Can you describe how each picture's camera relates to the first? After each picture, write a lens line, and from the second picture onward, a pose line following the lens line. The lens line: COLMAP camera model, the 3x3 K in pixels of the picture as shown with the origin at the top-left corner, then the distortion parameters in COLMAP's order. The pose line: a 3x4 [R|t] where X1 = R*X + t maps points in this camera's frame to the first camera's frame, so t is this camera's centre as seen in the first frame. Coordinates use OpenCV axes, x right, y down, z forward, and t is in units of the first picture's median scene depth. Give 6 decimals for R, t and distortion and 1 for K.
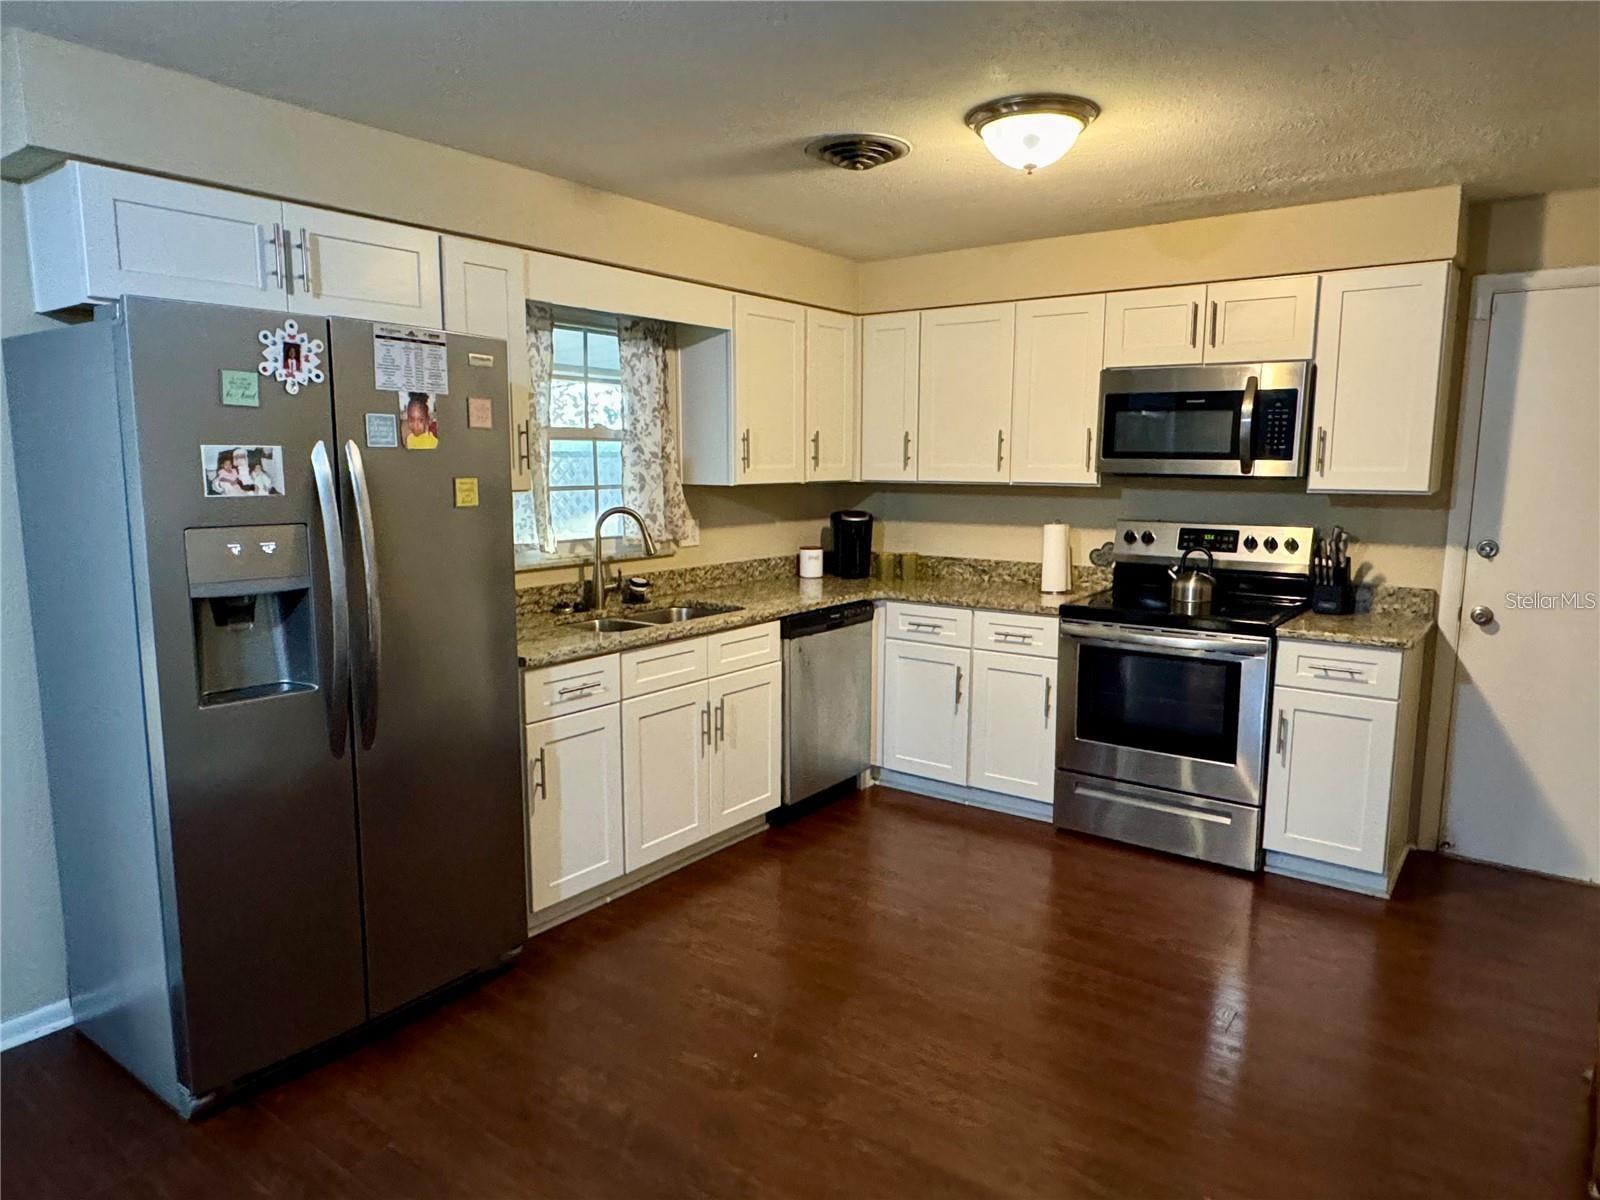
lens RADIAL K [[1022.2, 0, 794.3], [0, 1022.2, 604.7], [0, 0, 1]] dist [0.002039, -0.000883]
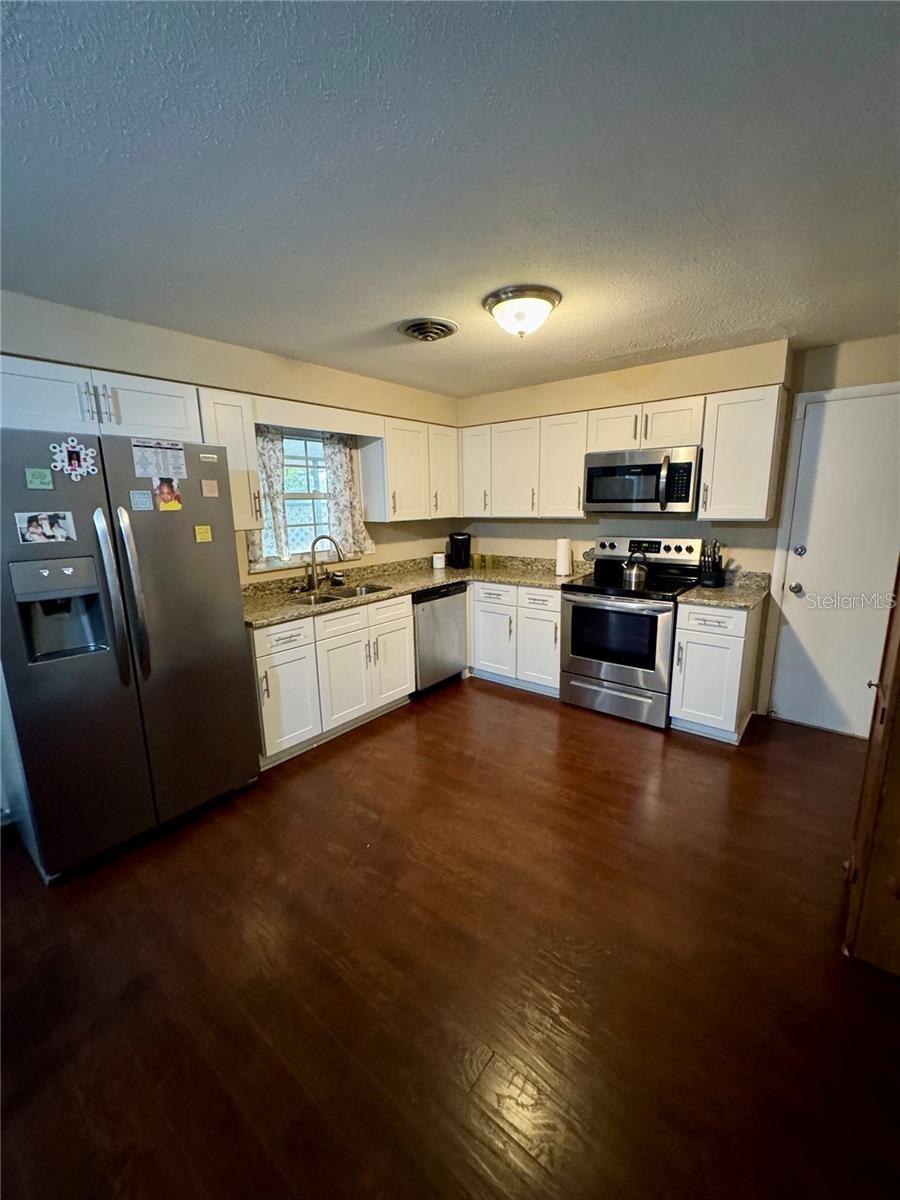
lens RADIAL K [[481.9, 0, 450.0], [0, 481.9, 600.0], [0, 0, 1]] dist [-0.000410, -0.000416]
pose [[0.998902, -0.013546, -0.044836, 0.104870], [0.016203, 0.998101, 0.059437, -0.027680], [0.043946, -0.060098, 0.997225, 0.129758]]
